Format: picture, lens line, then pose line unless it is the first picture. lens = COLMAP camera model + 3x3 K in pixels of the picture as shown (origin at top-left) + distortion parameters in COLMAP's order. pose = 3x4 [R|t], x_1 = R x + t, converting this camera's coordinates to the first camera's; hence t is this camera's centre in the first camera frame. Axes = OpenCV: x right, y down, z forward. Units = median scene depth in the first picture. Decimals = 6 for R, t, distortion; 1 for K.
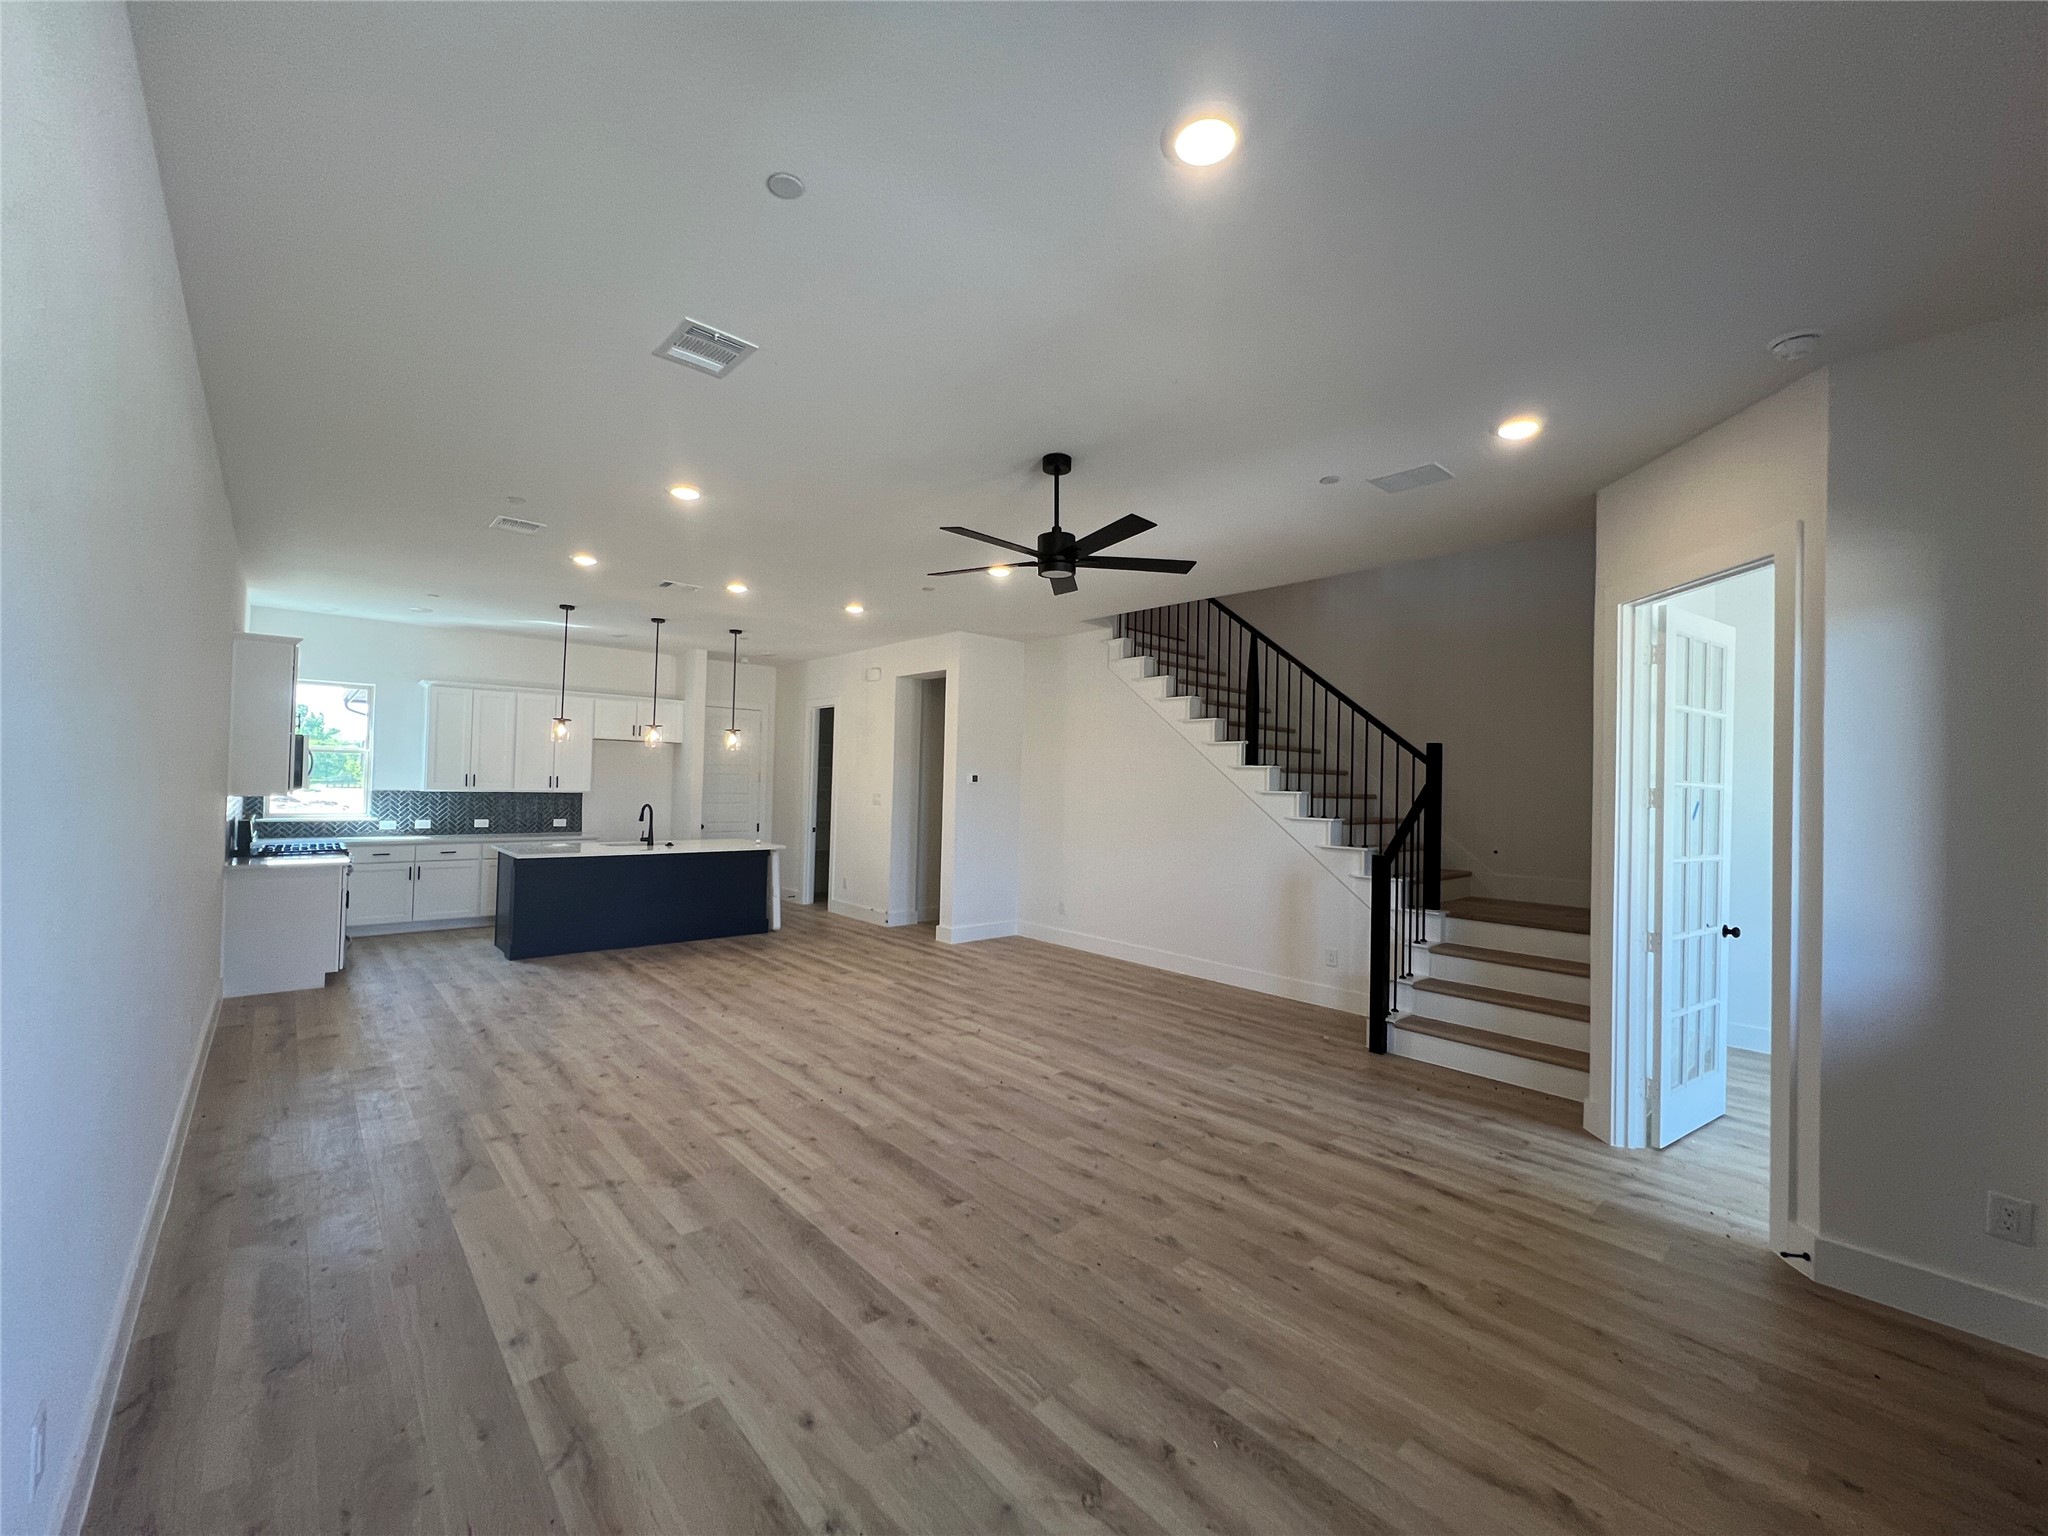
lens RADIAL K [[825.8, 0, 1022.7], [0, 825.8, 771.2], [0, 0, 1]] dist [-0.009351, 0.001529]
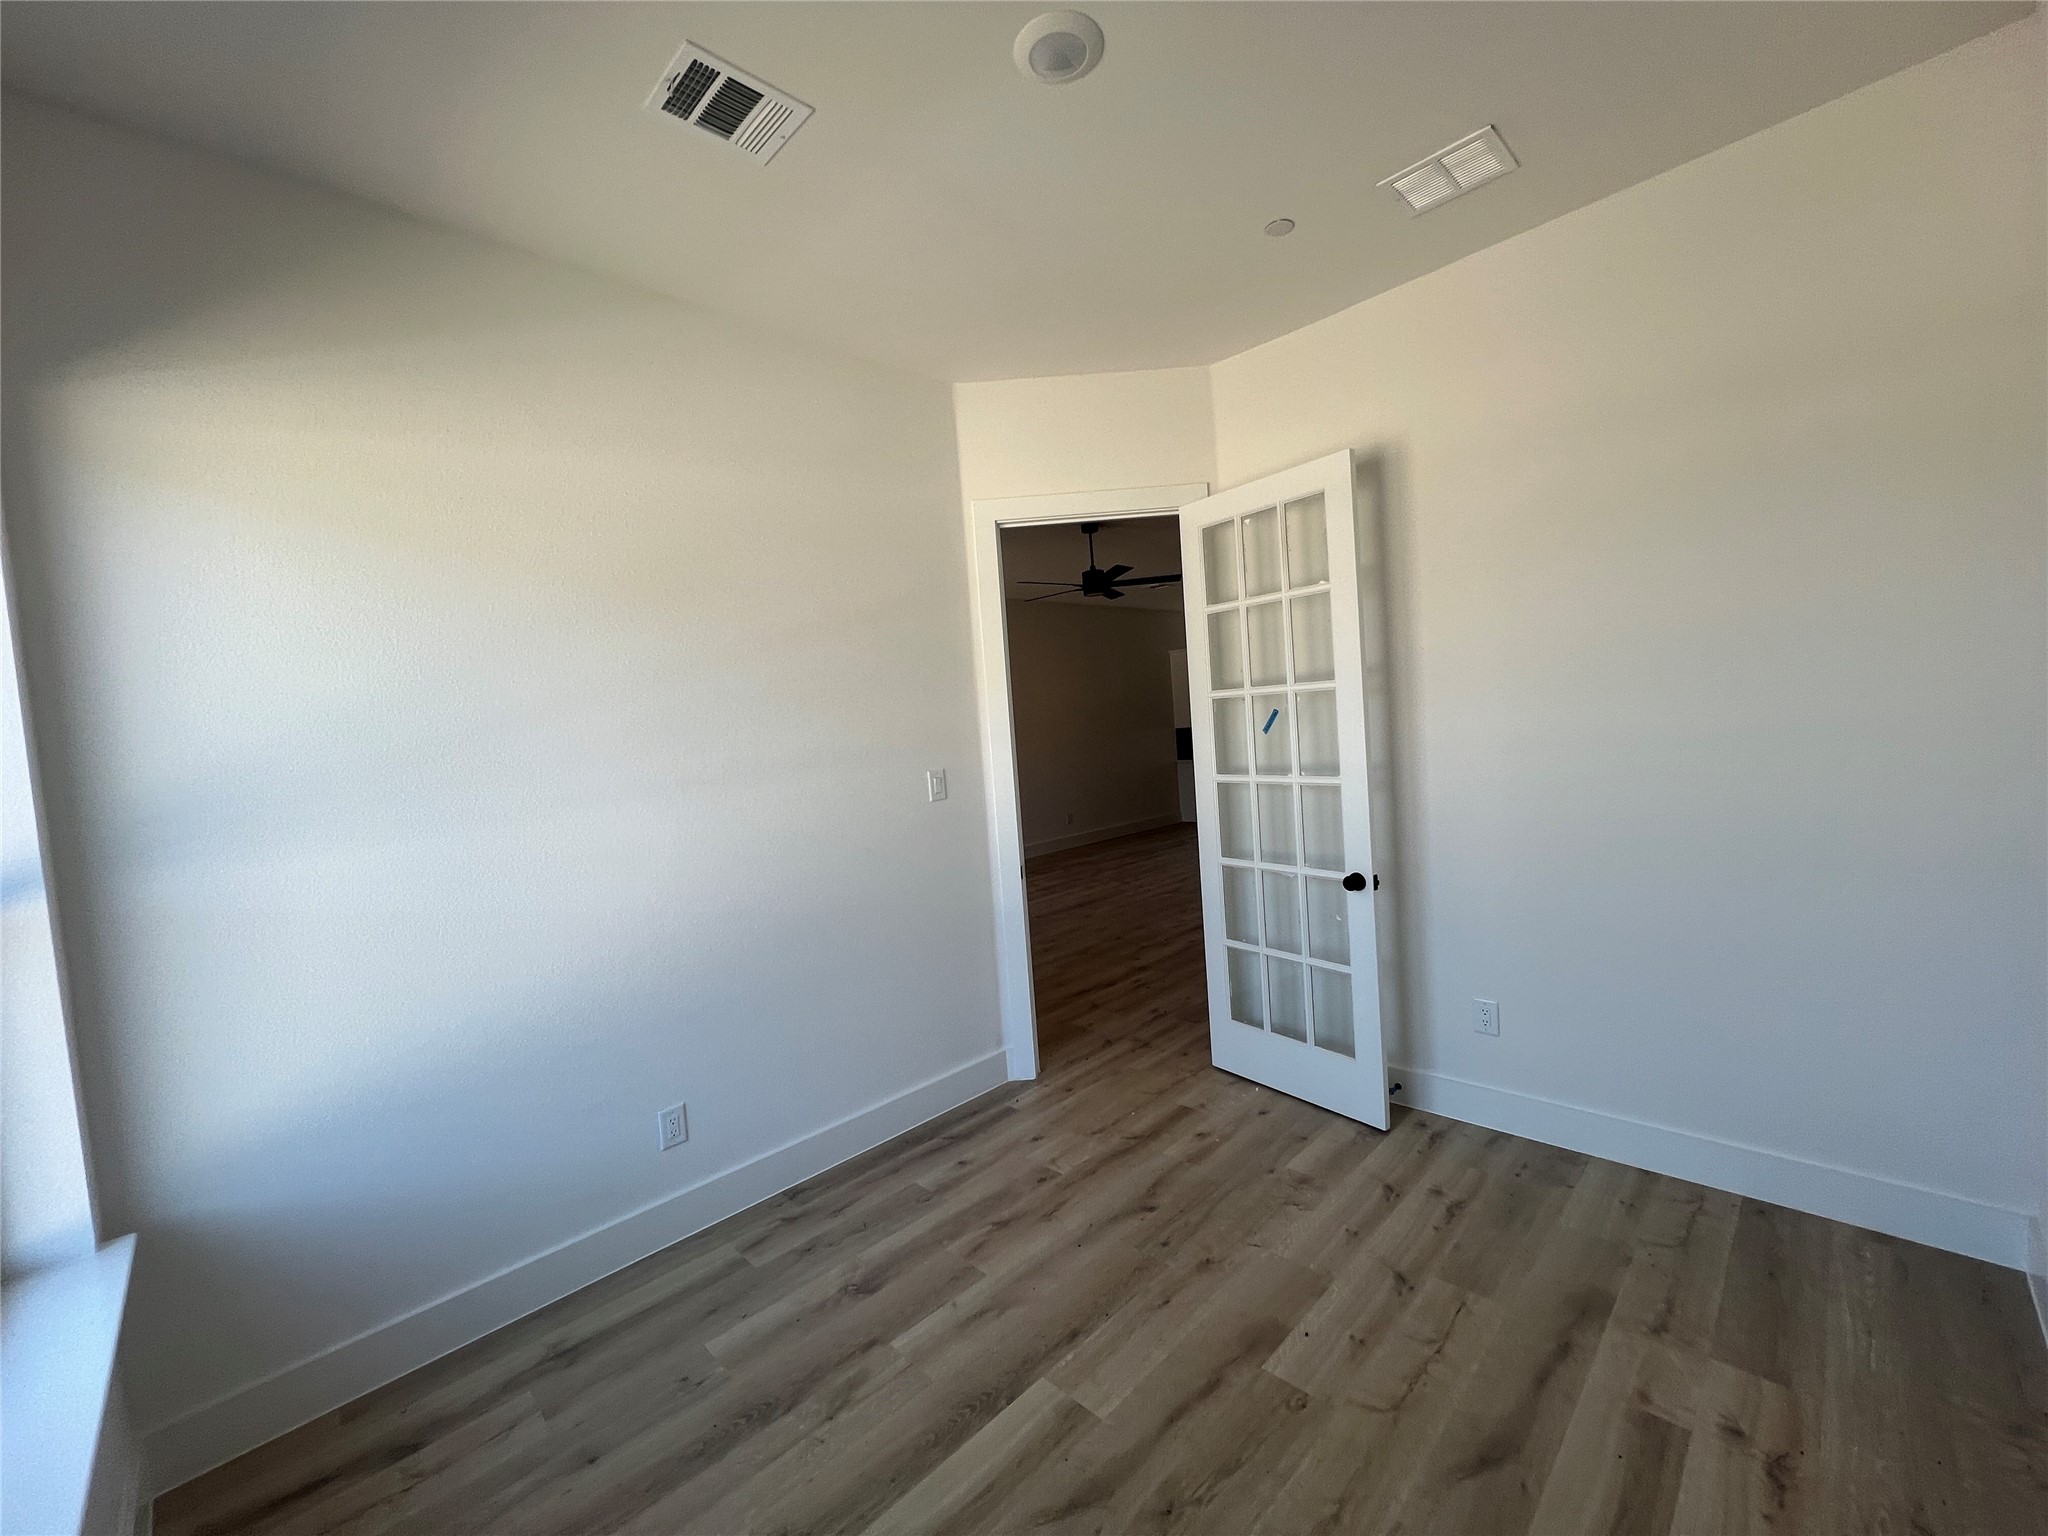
lens RADIAL K [[825.8, 0, 1019.7], [0, 825.8, 767.9], [0, 0, 1]] dist [-0.009351, 0.001529]
pose [[0.055541, 0.028600, -0.998047, 1.792559], [0.078918, 0.996337, 0.032943, 0.053060], [0.995333, -0.080594, 0.053081, 0.763684]]
